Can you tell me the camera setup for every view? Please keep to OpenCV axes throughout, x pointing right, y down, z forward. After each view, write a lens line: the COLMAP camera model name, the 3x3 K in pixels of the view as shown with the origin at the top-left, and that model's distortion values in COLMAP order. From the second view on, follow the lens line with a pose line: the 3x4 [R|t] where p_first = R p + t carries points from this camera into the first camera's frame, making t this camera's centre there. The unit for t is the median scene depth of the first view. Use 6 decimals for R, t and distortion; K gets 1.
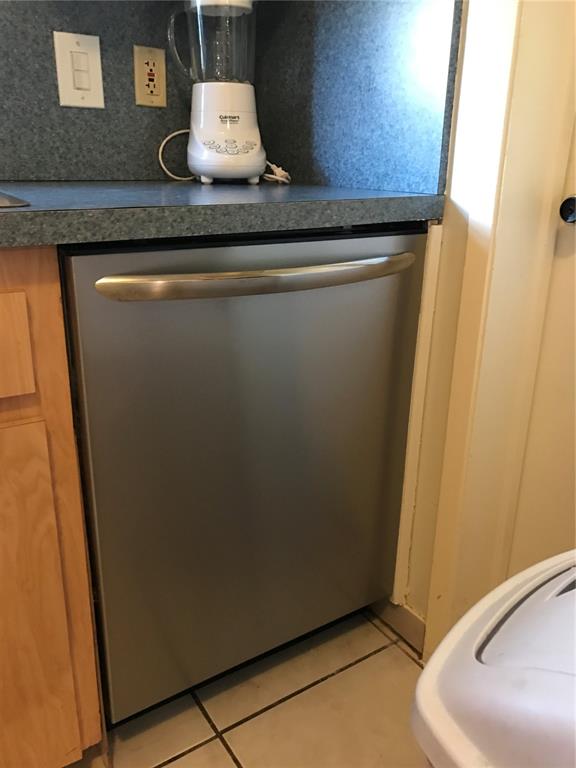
lens RADIAL K [[640.0, 0, 288.0], [0, 640.0, 384.0], [0, 0, 1]] dist [-0.006702, 0.003221]
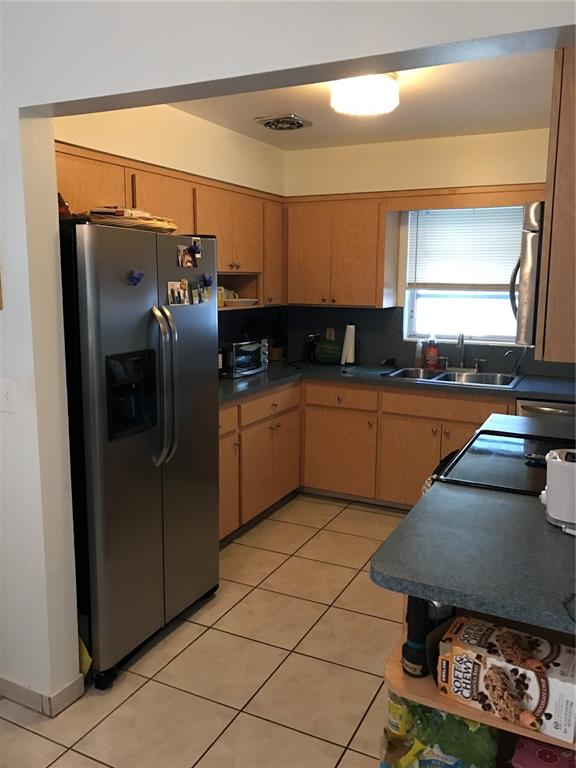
lens RADIAL K [[627.1, 0, 288.0], [0, 627.1, 384.0], [0, 0, 1]] dist [0.074336, -0.232785]
pose [[0.493893, 0.126594, -0.860258, 1.789182], [-0.285723, 0.958035, -0.023057, 0.183094], [0.821238, 0.257183, 0.509337, -1.787684]]
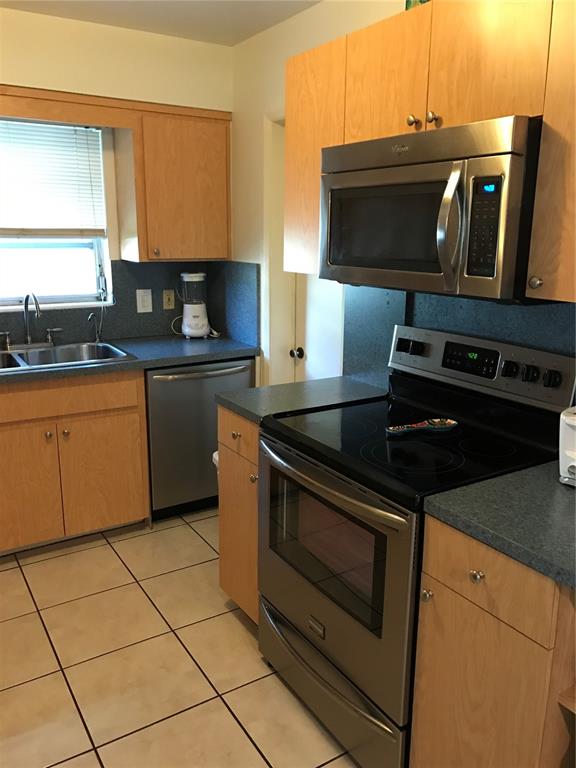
lens RADIAL K [[627.1, 0, 288.0], [0, 627.1, 384.0], [0, 0, 1]] dist [0.074336, -0.232785]
pose [[0.999653, -0.004990, -0.025846, 0.394614], [0.002252, 0.994478, -0.104923, 0.182291], [0.026227, 0.104828, 0.994144, -1.772714]]
